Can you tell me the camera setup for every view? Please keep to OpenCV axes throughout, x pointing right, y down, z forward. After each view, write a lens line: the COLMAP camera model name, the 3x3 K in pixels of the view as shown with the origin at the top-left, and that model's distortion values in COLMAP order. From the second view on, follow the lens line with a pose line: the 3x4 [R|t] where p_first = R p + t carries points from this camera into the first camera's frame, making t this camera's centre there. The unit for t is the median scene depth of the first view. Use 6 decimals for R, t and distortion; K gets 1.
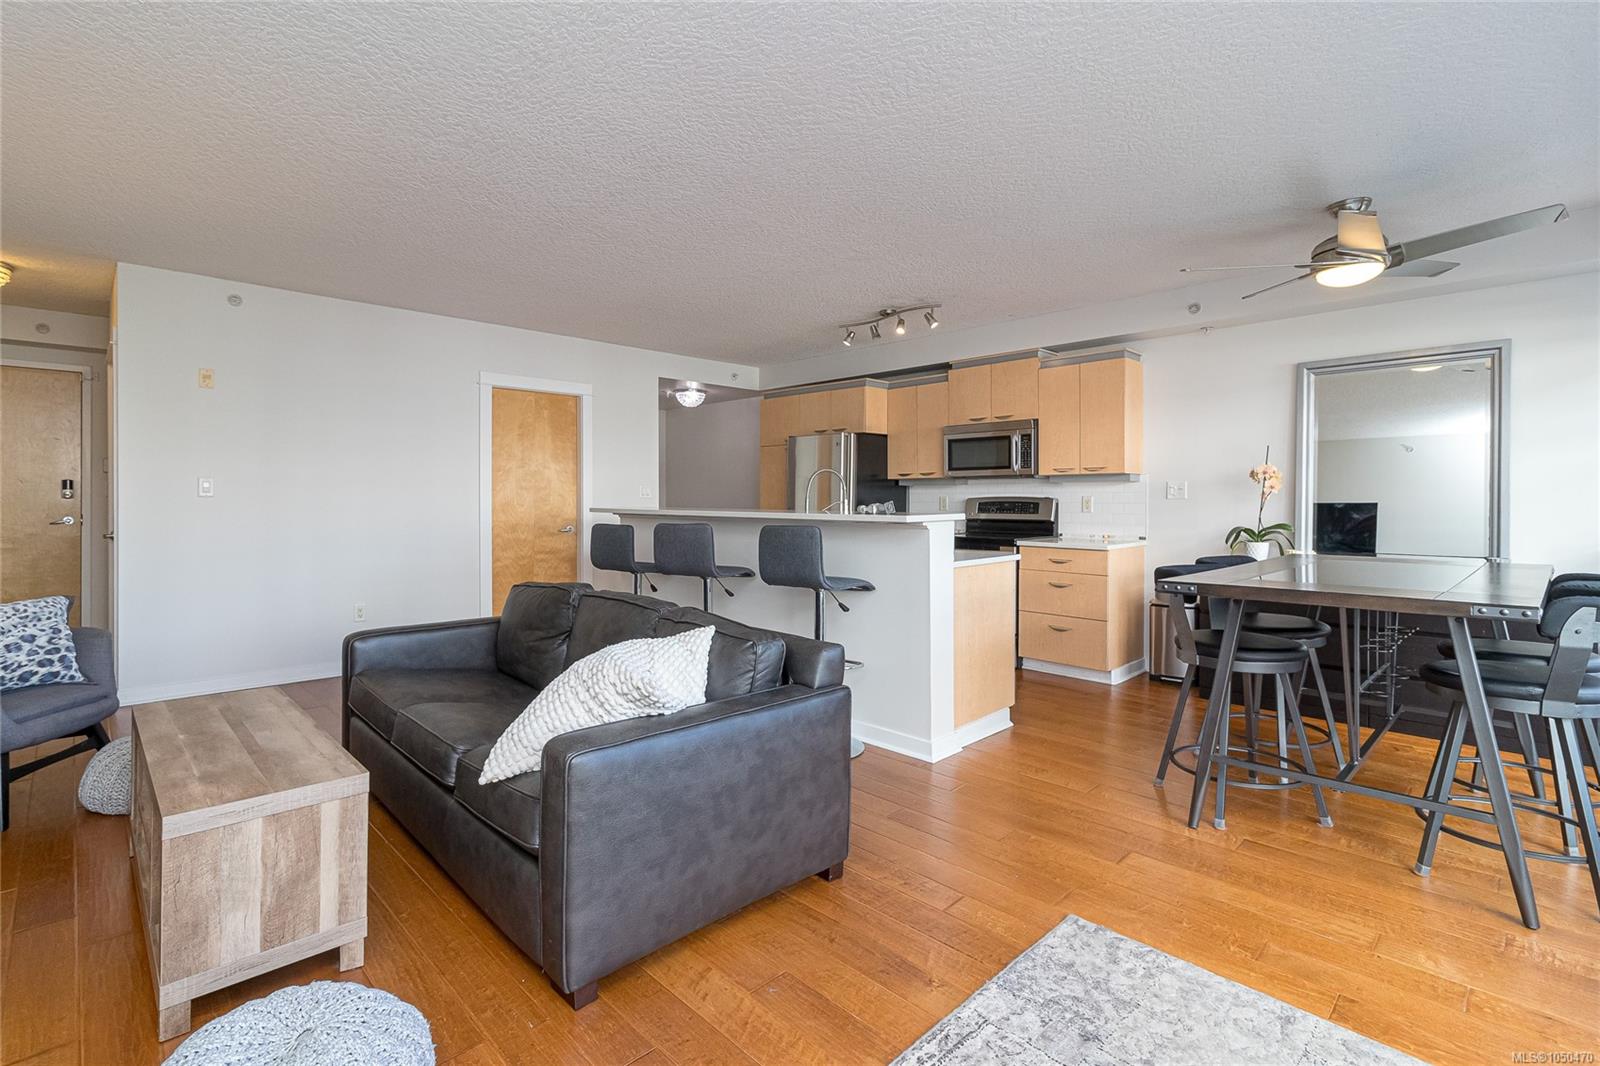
lens RADIAL K [[738.2, 0, 792.5], [0, 738.2, 501.7], [0, 0, 1]] dist [0.000386, -0.000083]
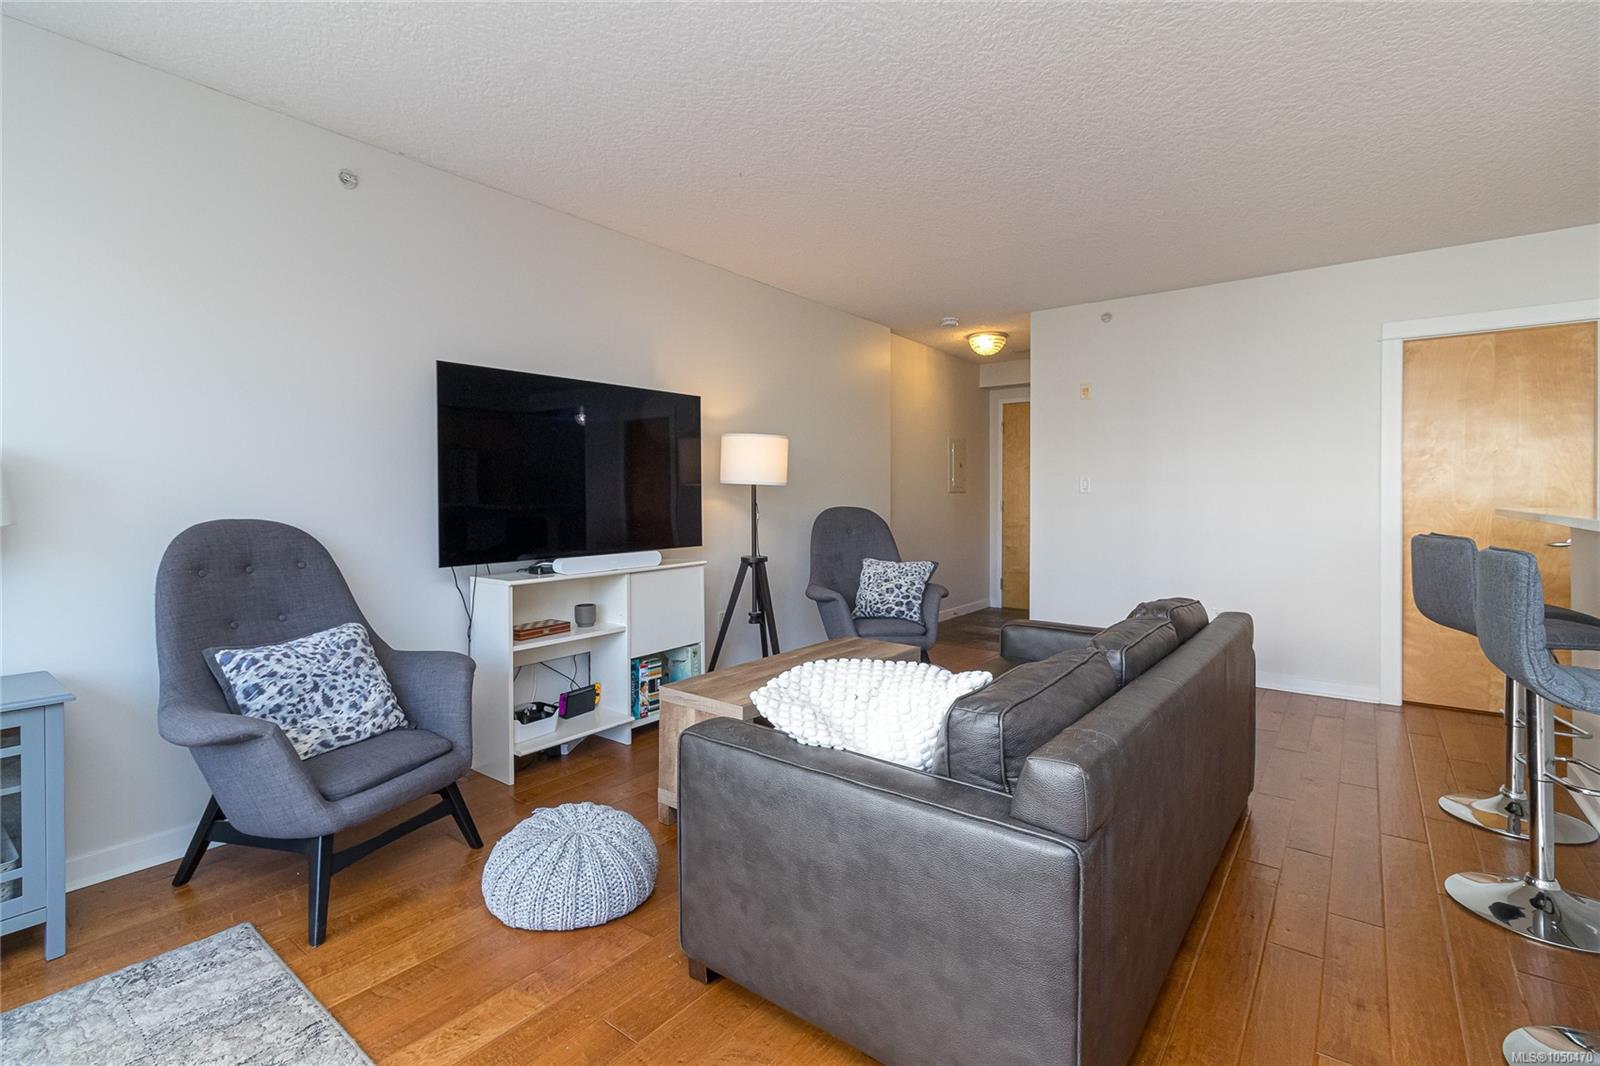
lens RADIAL K [[738.2, 0, 792.5], [0, 738.2, 501.7], [0, 0, 1]] dist [0.000386, -0.000083]
pose [[0.139116, 0.007354, -0.990249, 0.449948], [-0.002658, 0.999972, 0.007053, -0.000019], [0.990272, 0.001650, 0.139132, 0.577951]]
